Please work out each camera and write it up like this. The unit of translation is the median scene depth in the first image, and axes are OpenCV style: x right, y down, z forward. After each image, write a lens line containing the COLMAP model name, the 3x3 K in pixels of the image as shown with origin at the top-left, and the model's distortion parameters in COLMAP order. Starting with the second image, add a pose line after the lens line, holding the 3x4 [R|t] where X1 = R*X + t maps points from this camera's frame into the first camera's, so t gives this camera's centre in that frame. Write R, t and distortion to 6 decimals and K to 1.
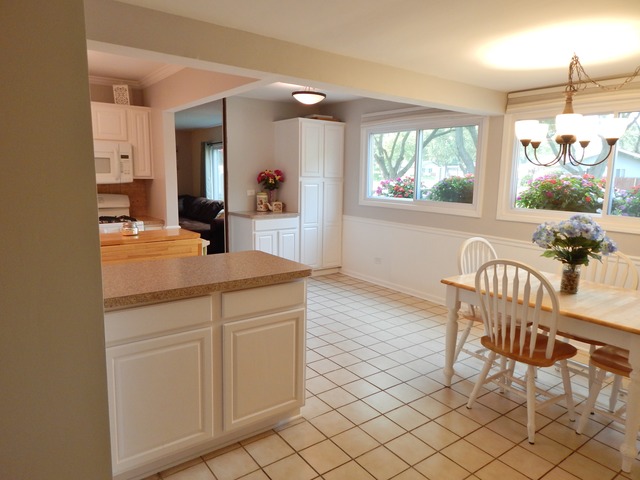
lens RADIAL K [[420.3, 0, 319.5], [0, 420.3, 239.4], [0, 0, 1]] dist [-0.006237, -0.003392]
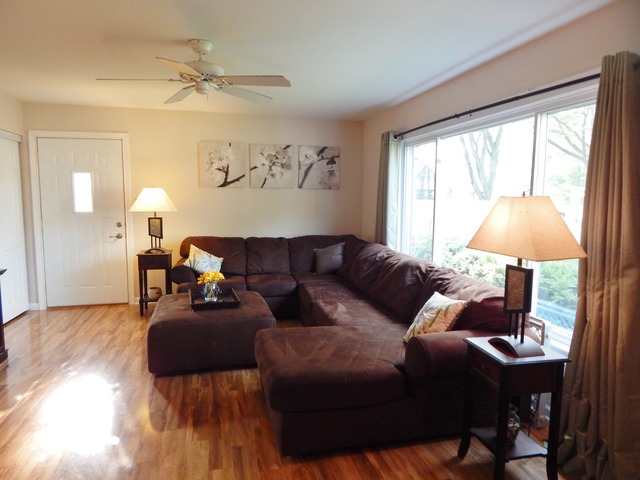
lens RADIAL K [[420.3, 0, 319.6], [0, 420.3, 238.8], [0, 0, 1]] dist [-0.006237, -0.003392]
pose [[0.919589, 0.030828, -0.391671, -0.151476], [-0.056619, 0.996909, -0.054468, -0.075759], [0.388781, 0.072264, 0.918492, 0.525895]]
